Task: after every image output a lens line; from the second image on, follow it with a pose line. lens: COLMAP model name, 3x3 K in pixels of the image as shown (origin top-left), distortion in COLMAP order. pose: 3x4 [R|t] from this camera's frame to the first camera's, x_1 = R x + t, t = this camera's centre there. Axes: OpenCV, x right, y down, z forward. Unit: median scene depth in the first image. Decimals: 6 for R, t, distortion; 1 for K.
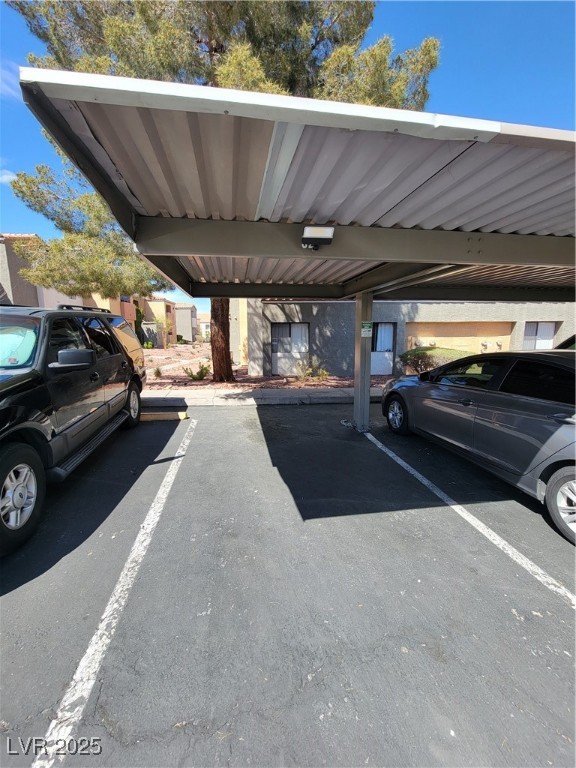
lens RADIAL K [[313.2, 0, 288.3], [0, 313.2, 383.8], [0, 0, 1]] dist [-0.002378, -0.001807]
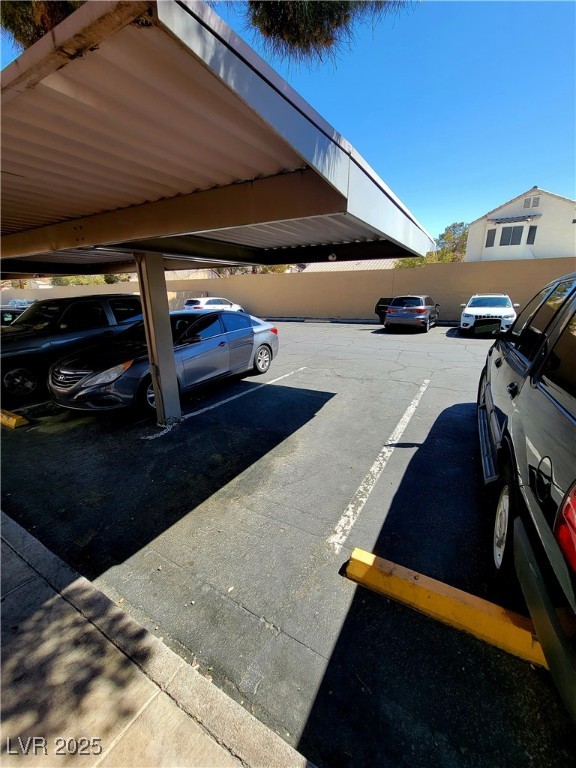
lens RADIAL K [[313.2, 0, 289.2], [0, 313.2, 384.2], [0, 0, 1]] dist [-0.002378, -0.001807]
pose [[-0.768626, -0.172450, 0.616015, -0.656760], [0.113749, 0.910787, 0.396899, -0.317498], [-0.629504, 0.375138, -0.680438, 1.750536]]
